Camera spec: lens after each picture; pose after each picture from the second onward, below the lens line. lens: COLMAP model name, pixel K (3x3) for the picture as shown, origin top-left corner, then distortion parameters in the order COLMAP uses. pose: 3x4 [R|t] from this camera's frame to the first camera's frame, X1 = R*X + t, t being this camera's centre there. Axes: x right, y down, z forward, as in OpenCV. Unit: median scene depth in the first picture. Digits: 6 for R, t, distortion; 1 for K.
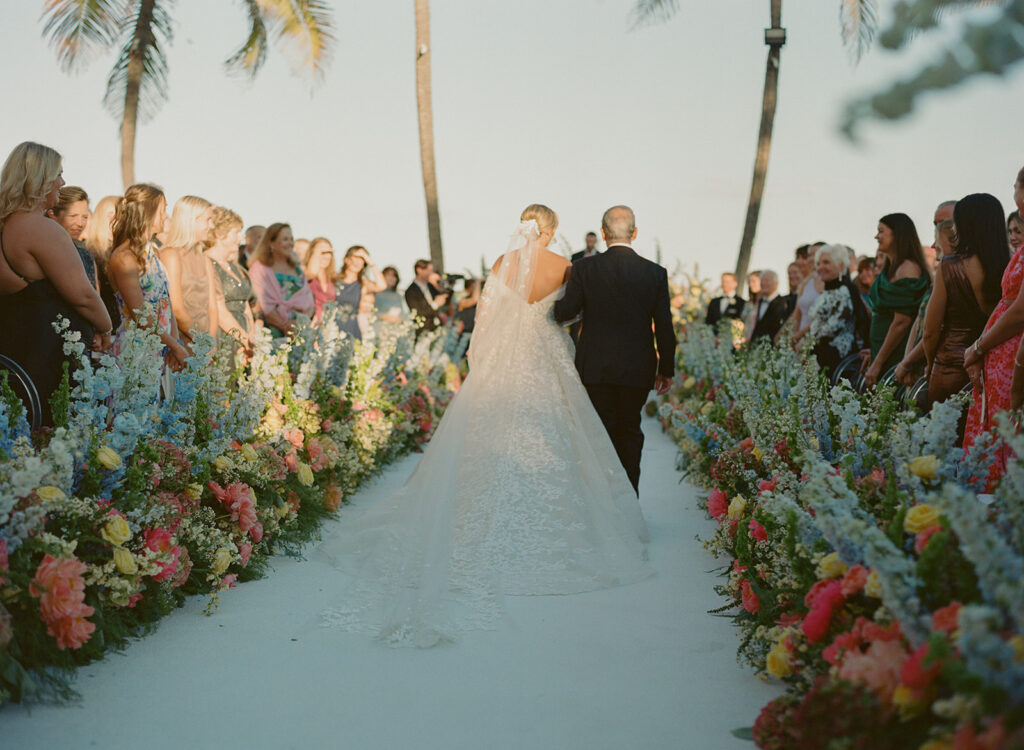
lens RADIAL K [[1364.2, 0, 512.9], [0, 1364.2, 373.8], [0, 0, 1]] dist [0.042954, 0.000000]
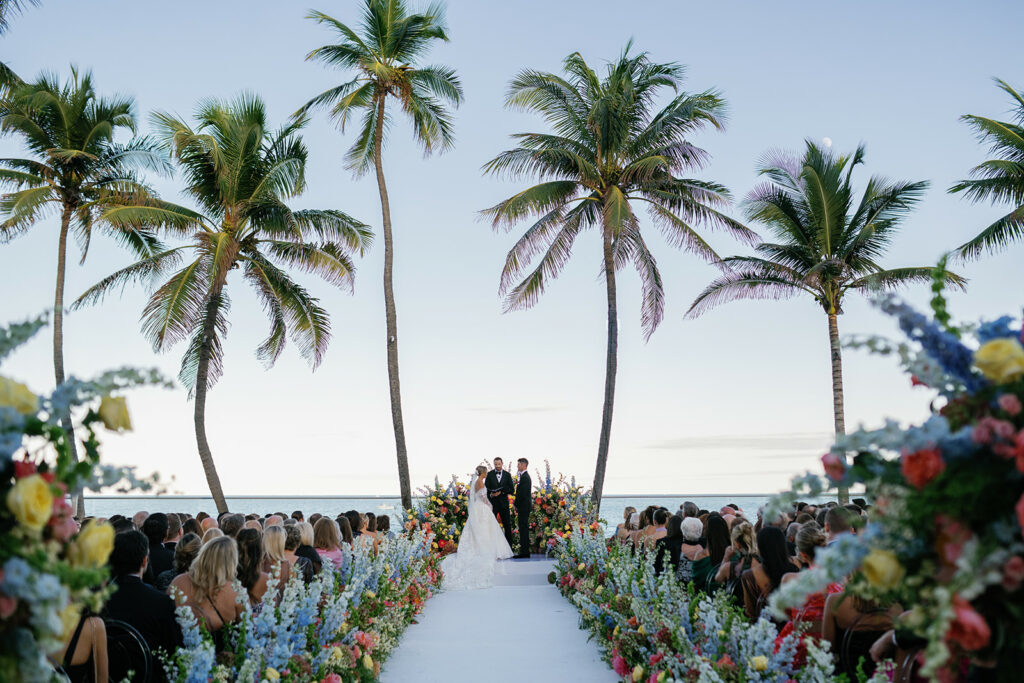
lens RADIAL K [[956.4, 0, 509.0], [0, 956.4, 340.2], [0, 0, 1]] dist [0.056303, 0.000000]
pose [[0.993838, -0.008275, 0.110530, -0.110020], [0.026626, 0.985834, -0.165598, -0.104683], [-0.107594, 0.167520, 0.979980, -0.173932]]
